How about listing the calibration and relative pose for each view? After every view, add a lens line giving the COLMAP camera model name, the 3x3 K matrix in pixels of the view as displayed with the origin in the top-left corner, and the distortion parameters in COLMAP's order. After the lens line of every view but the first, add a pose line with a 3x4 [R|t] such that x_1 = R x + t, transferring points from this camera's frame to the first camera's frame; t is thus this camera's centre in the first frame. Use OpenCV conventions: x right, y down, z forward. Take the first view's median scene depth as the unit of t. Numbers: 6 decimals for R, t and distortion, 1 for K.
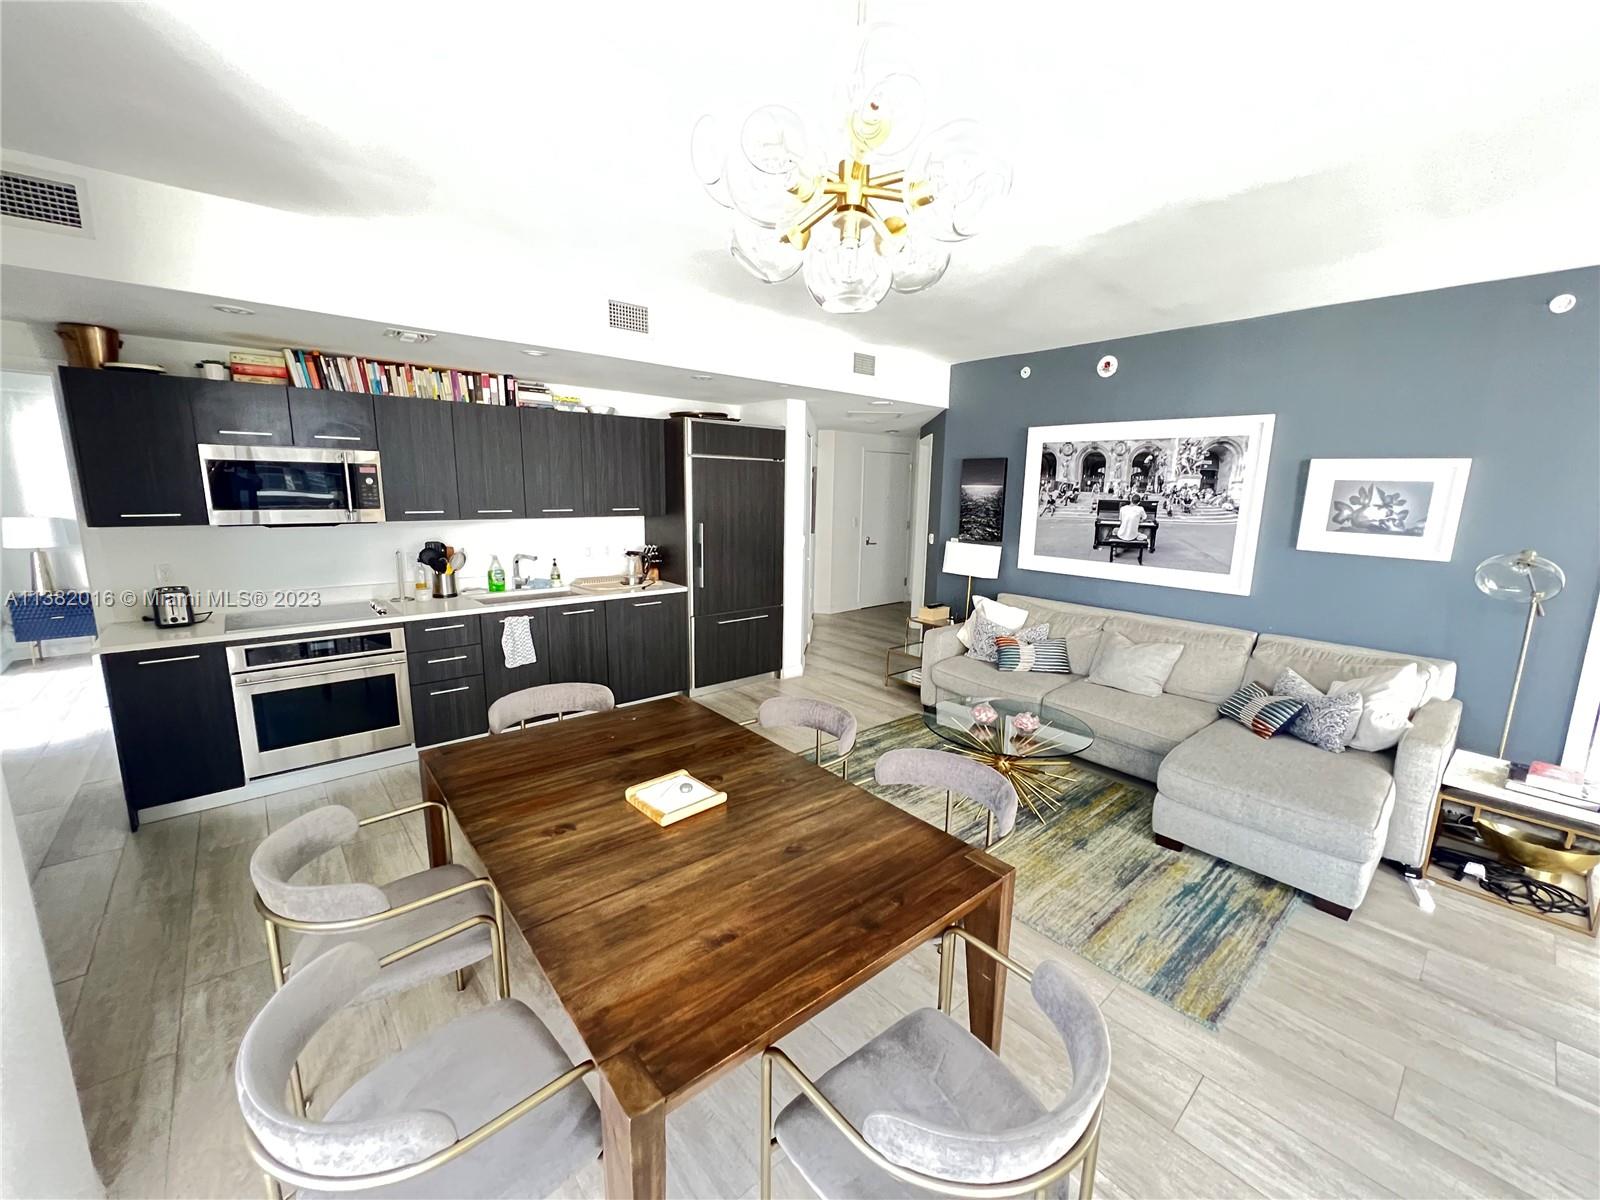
lens RADIAL K [[639.6, 0, 800.0], [0, 639.6, 600.0], [0, 0, 1]] dist [0.002939, 0.000278]
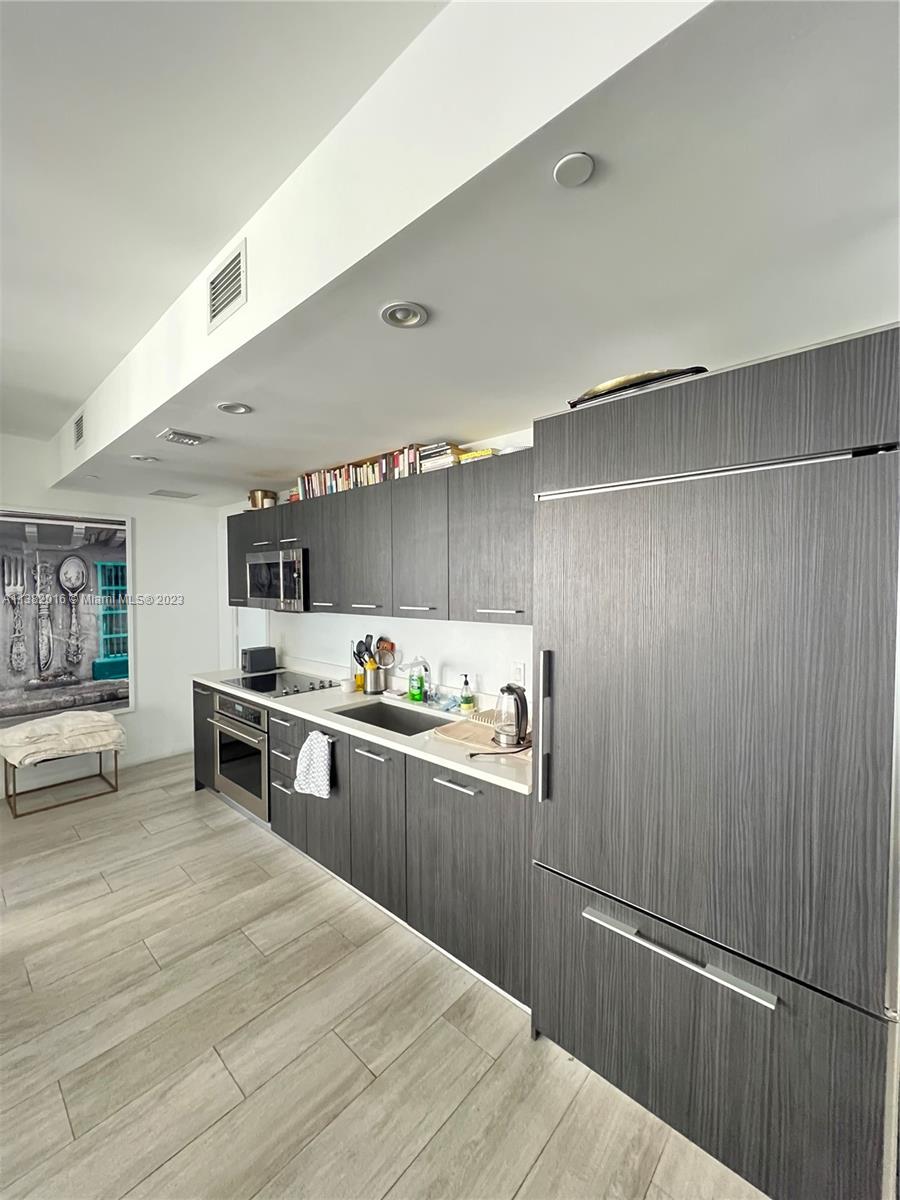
lens RADIAL K [[480.4, 0, 444.7], [0, 480.4, 599.5], [0, 0, 1]] dist [-0.001792, -0.000143]
pose [[0.115413, 0.009143, -0.993275, 0.227324], [-0.175607, 0.984395, -0.011344, -0.206226], [0.977672, 0.175736, 0.115218, 1.340399]]
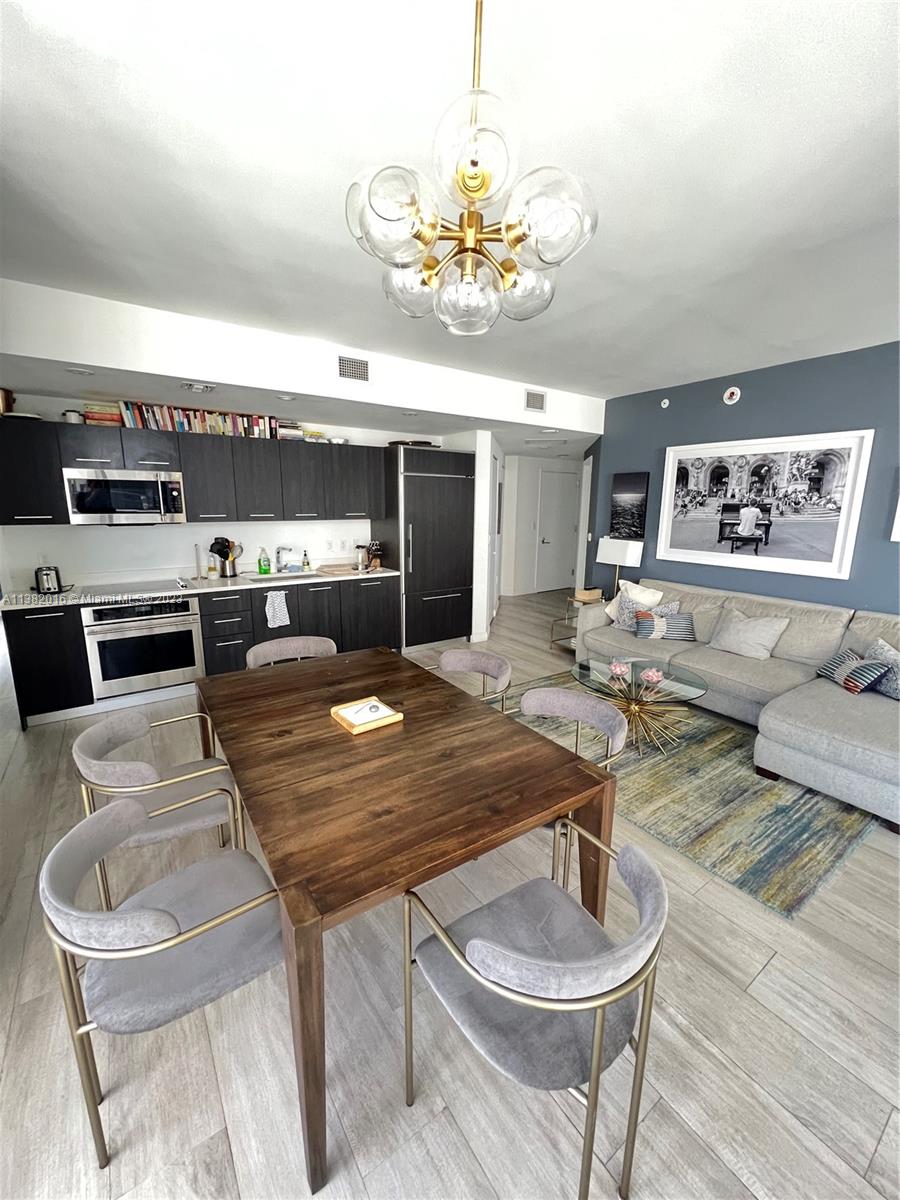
lens RADIAL K [[479.7, 0, 446.7], [0, 479.7, 598.5], [0, 0, 1]] dist [0.002939, 0.000278]
pose [[0.994214, 0.011540, -0.106798, 0.045735], [-0.009367, 0.999739, 0.020824, 0.021204], [0.107011, -0.019703, 0.994063, 0.005623]]
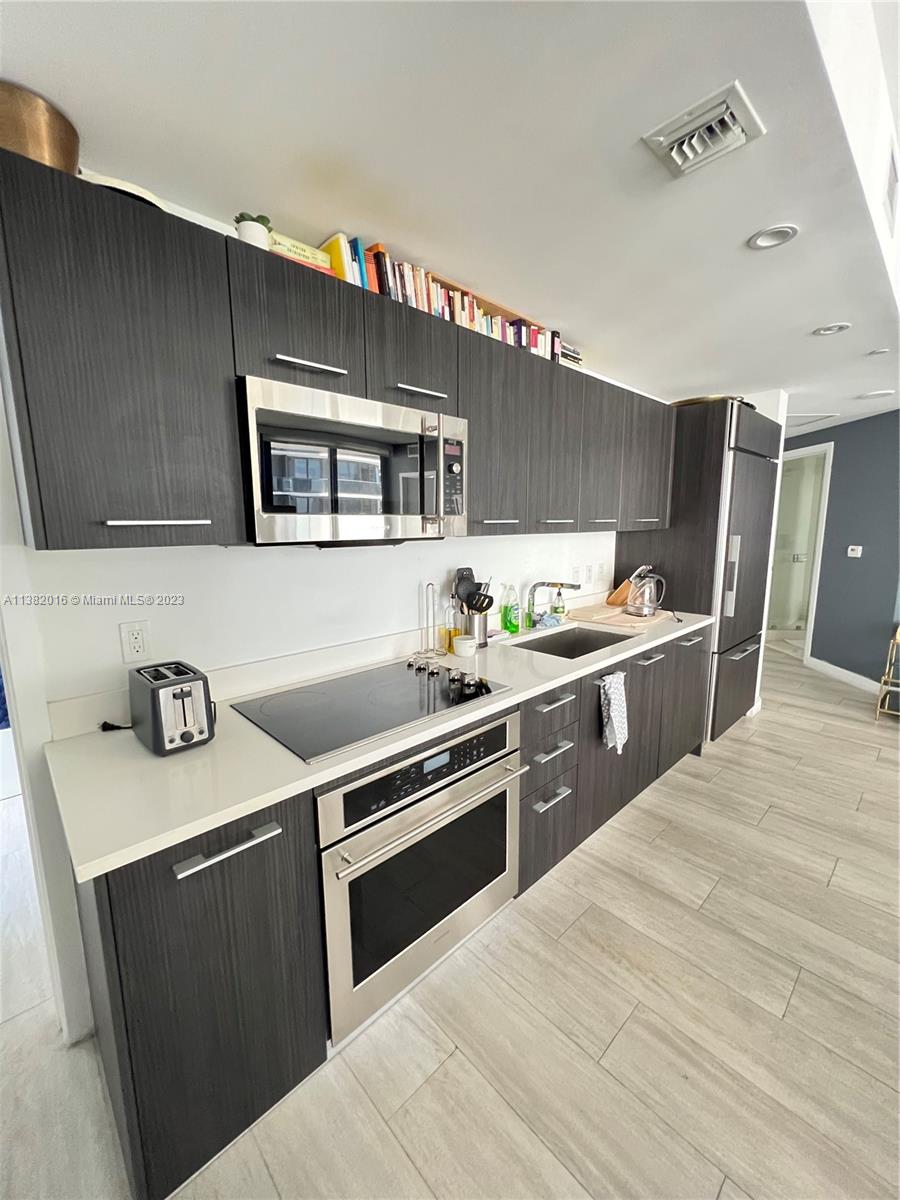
lens RADIAL K [[480.4, 0, 444.7], [0, 480.4, 599.5], [0, 0, 1]] dist [-0.001792, -0.000143]
pose [[0.998784, -0.034258, 0.035448, -0.808399], [0.035176, 0.999053, -0.025602, -0.059315], [-0.034537, 0.026818, 0.999044, 0.637802]]
